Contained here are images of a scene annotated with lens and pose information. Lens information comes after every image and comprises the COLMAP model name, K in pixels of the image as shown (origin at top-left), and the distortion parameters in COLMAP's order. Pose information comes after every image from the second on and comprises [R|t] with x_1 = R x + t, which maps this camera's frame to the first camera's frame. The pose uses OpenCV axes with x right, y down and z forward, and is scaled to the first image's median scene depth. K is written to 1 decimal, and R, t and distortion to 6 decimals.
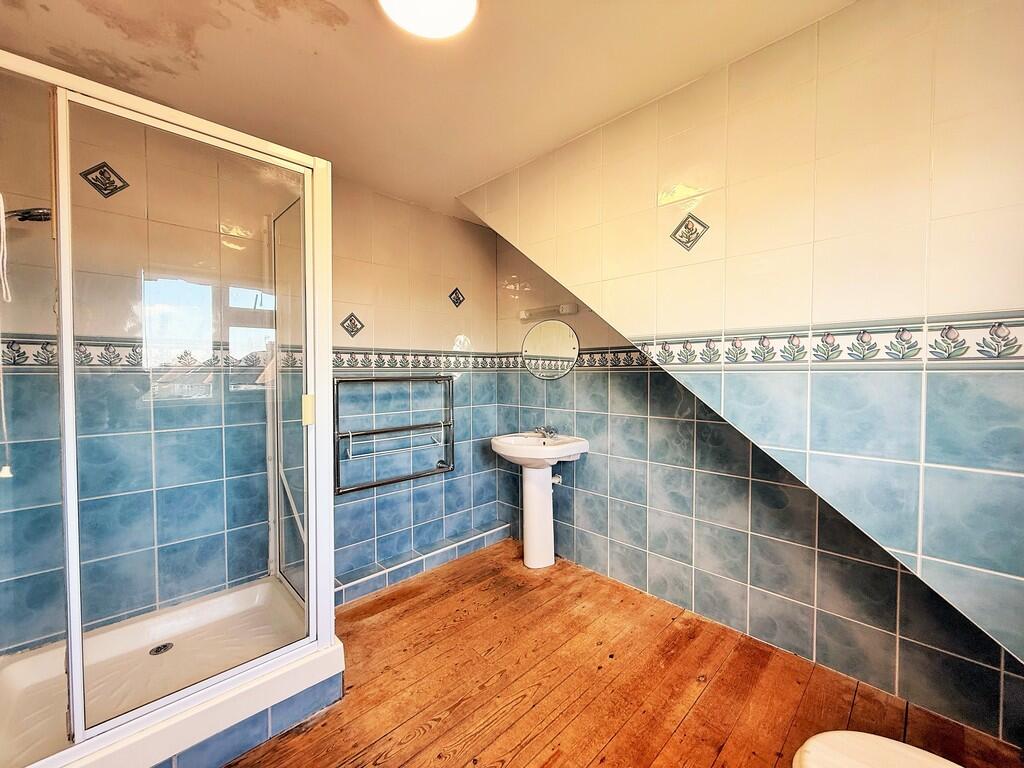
lens RADIAL K [[405.2, 0, 512.0], [0, 405.2, 383.5], [0, 0, 1]] dist [0.004604, 0.000218]
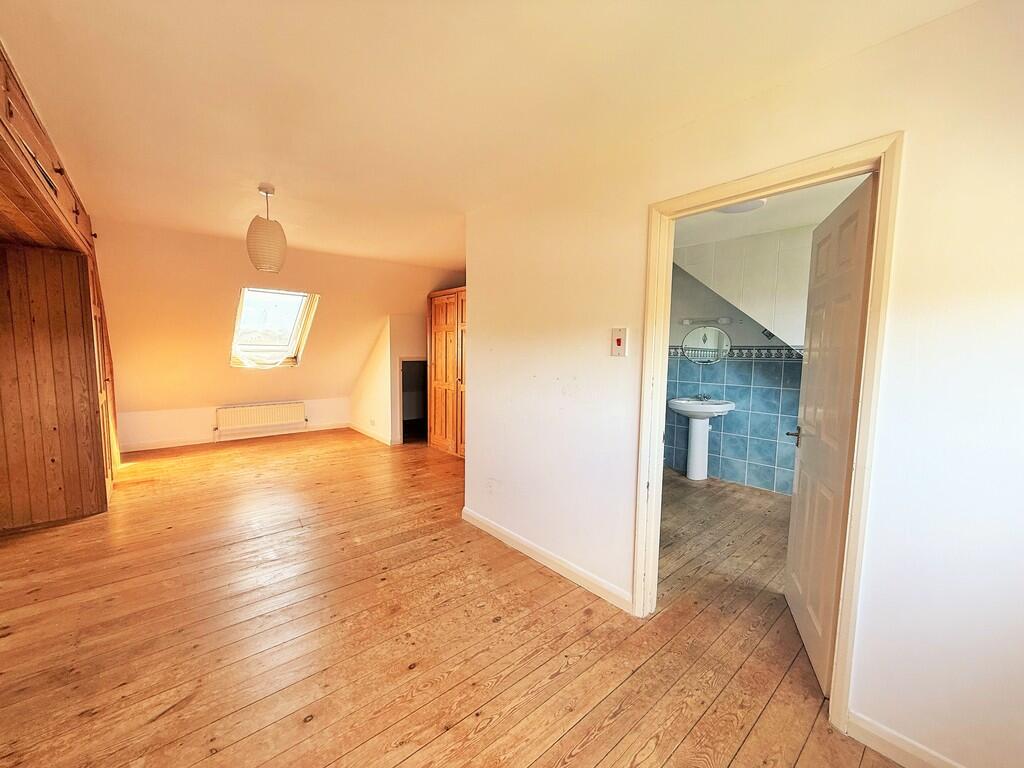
lens RADIAL K [[405.2, 0, 510.8], [0, 405.2, 384.9], [0, 0, 1]] dist [0.004604, 0.000218]
pose [[0.998248, 0.016793, -0.056733, -0.624358], [-0.013325, 0.998051, 0.060963, -0.018781], [0.057647, -0.060100, 0.996526, -0.675977]]
